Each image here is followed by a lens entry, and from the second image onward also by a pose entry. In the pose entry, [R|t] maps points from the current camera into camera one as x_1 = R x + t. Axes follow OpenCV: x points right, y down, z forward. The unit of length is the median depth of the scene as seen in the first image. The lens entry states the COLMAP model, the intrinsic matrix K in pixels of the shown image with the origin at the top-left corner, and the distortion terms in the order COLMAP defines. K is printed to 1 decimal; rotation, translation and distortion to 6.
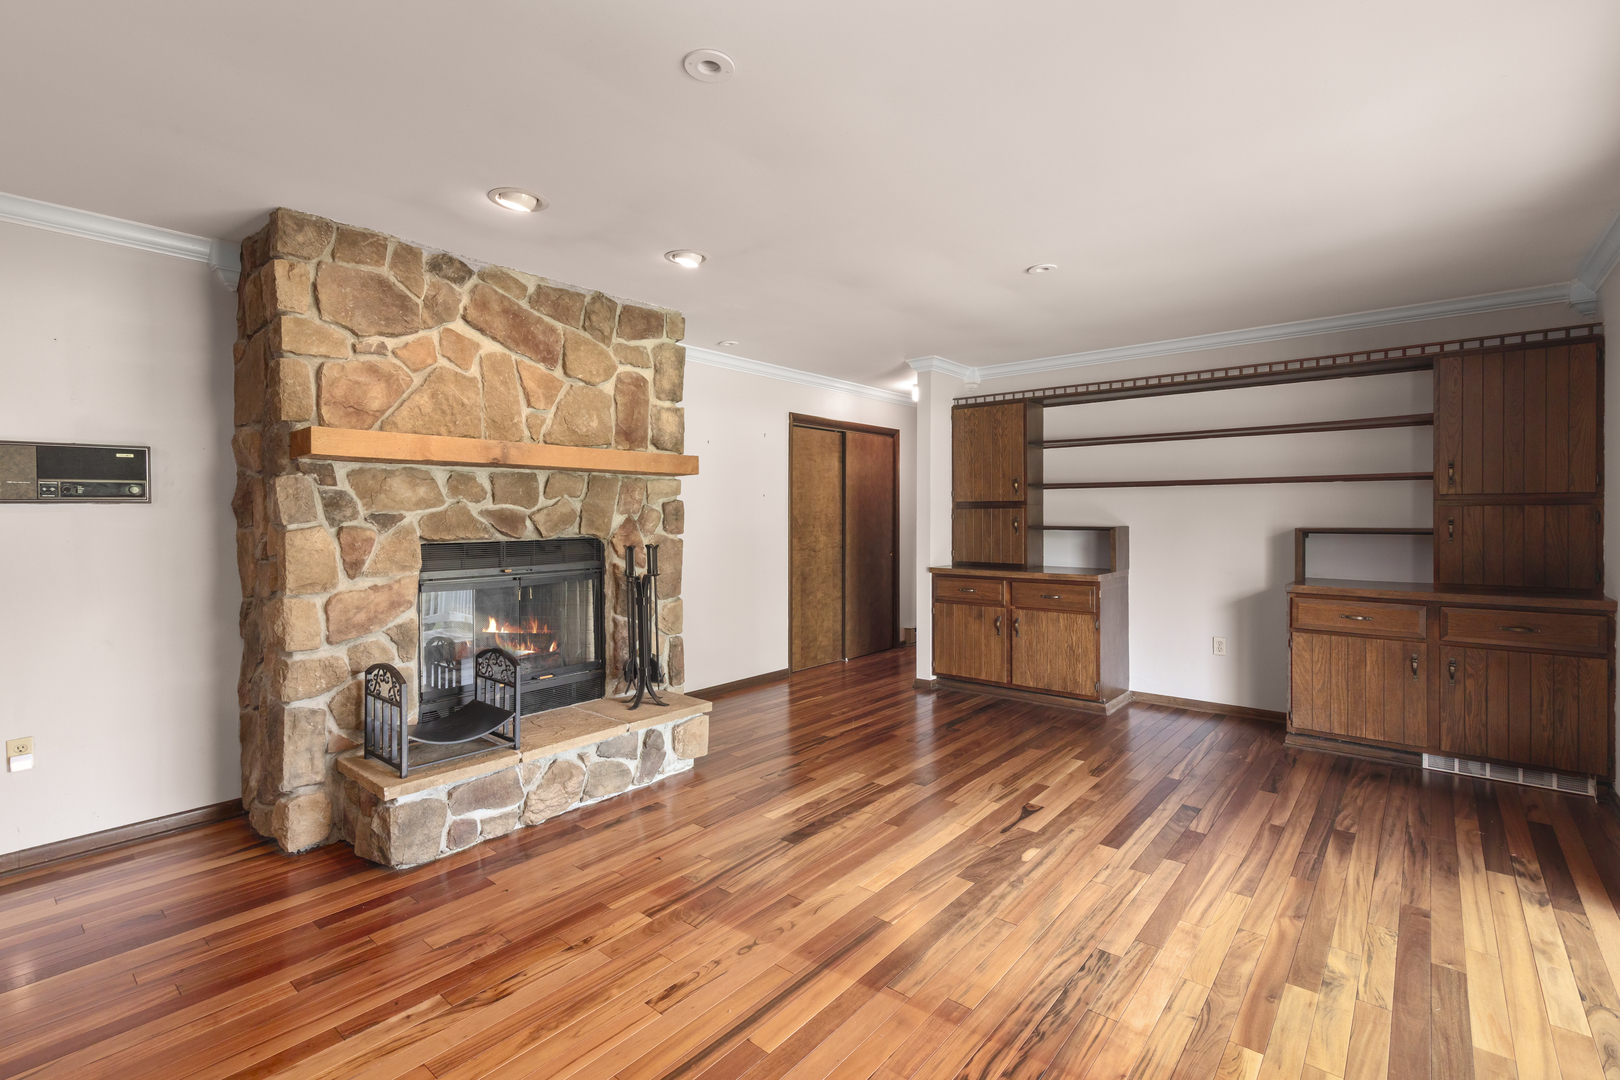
lens RADIAL K [[736.4, 0, 805.0], [0, 736.4, 510.8], [0, 0, 1]] dist [-0.002433, 0.000055]
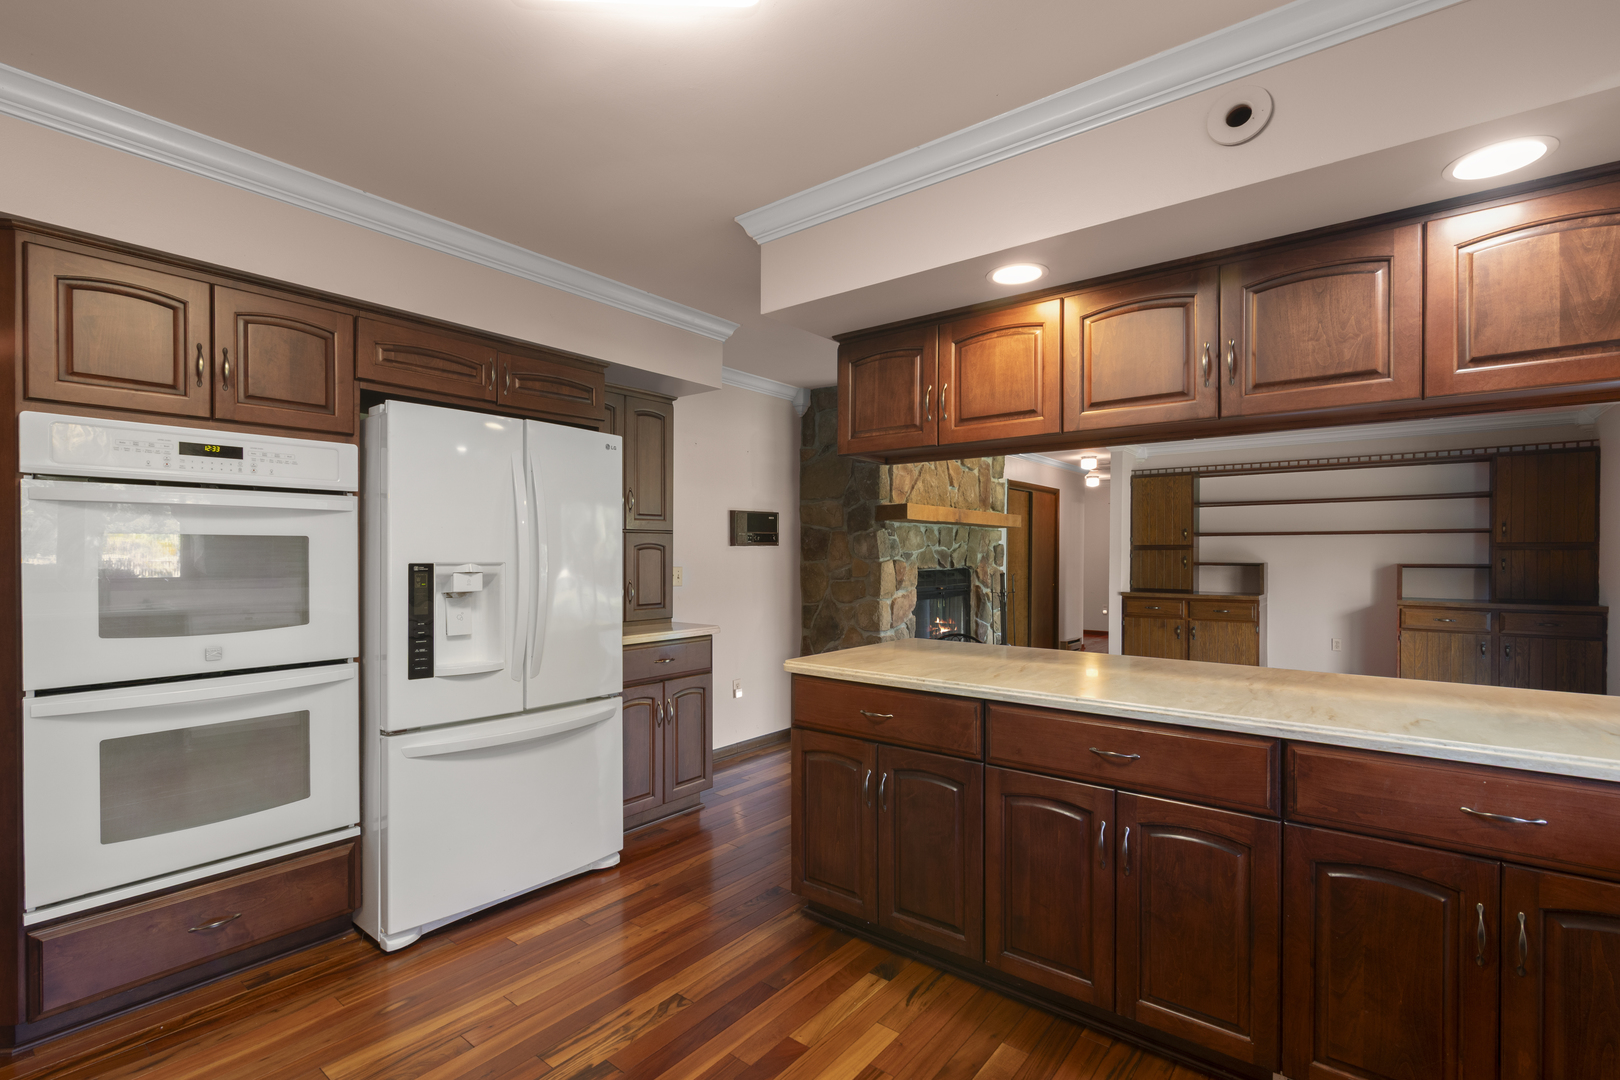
lens RADIAL K [[736.4, 0, 801.7], [0, 736.4, 554.1], [0, 0, 1]] dist [-0.002433, 0.000055]
pose [[0.999436, 0.003901, 0.033366, -0.667777], [-0.004111, 0.999972, 0.006233, -0.001319], [-0.033341, -0.006367, 0.999424, -0.519615]]
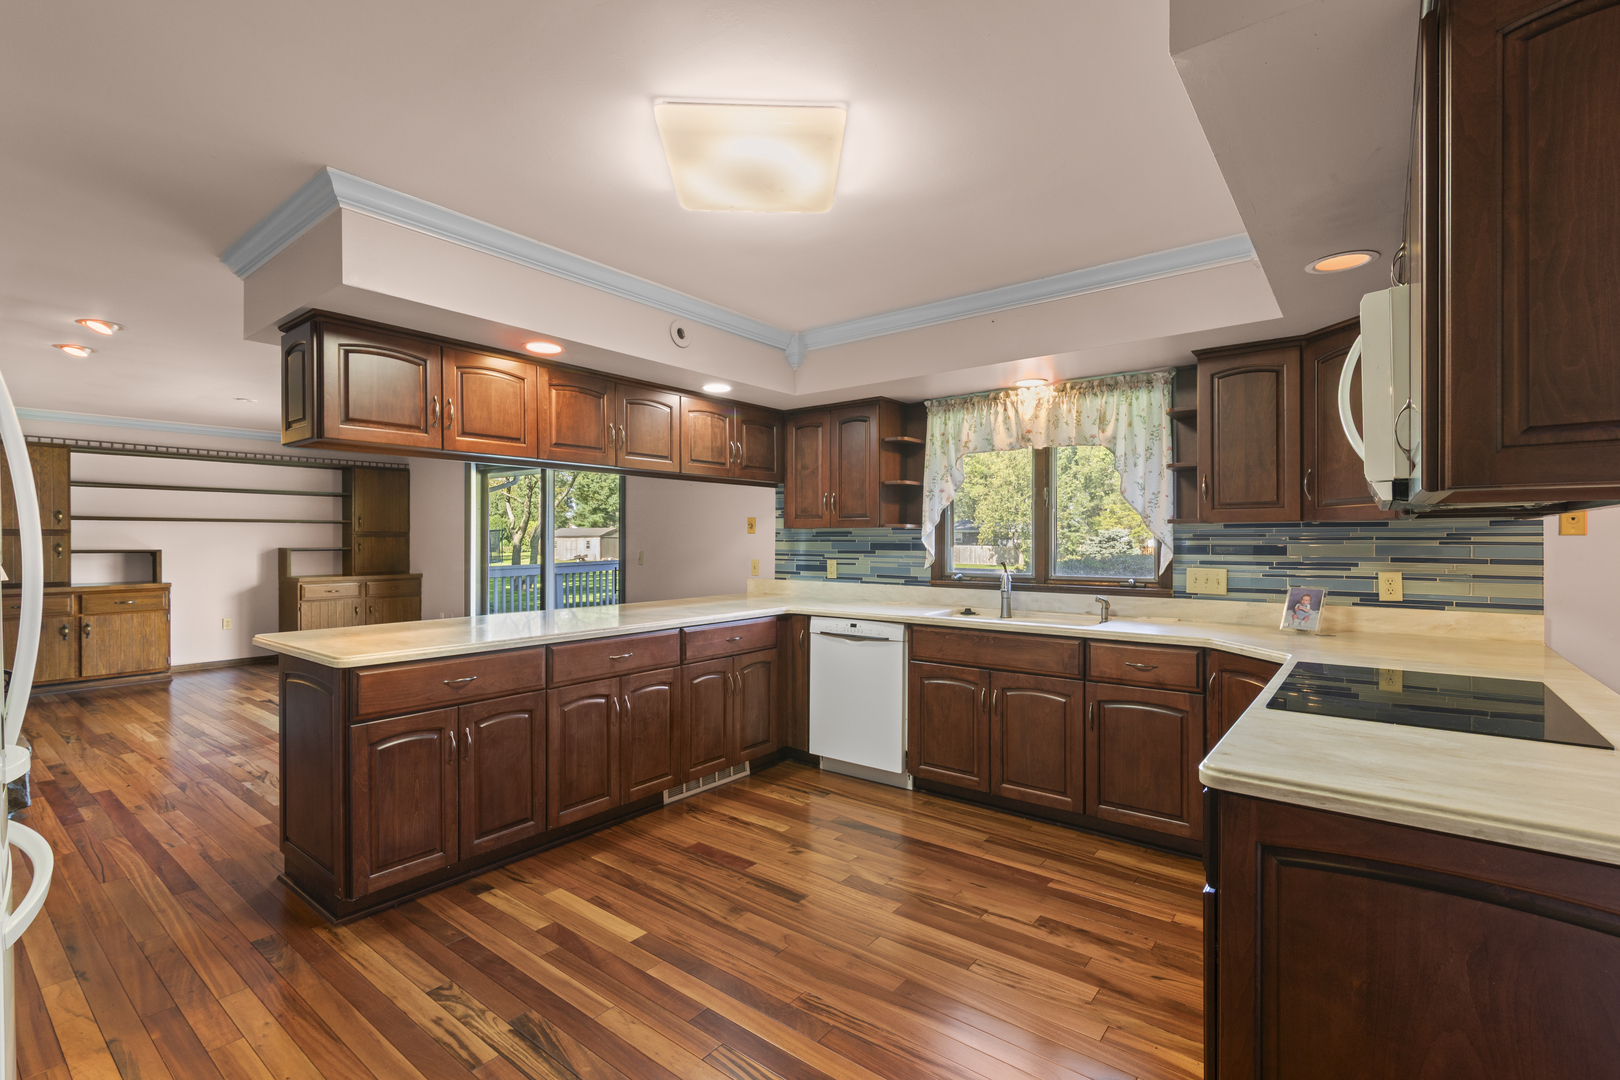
lens RADIAL K [[736.4, 0, 803.4], [0, 736.4, 538.2], [0, 0, 1]] dist [-0.002433, 0.000055]
pose [[-0.035723, 0.004049, 0.999354, -1.287516], [-0.004819, 0.999979, -0.004224, -0.000307], [-0.999350, -0.004967, -0.035703, -0.224989]]
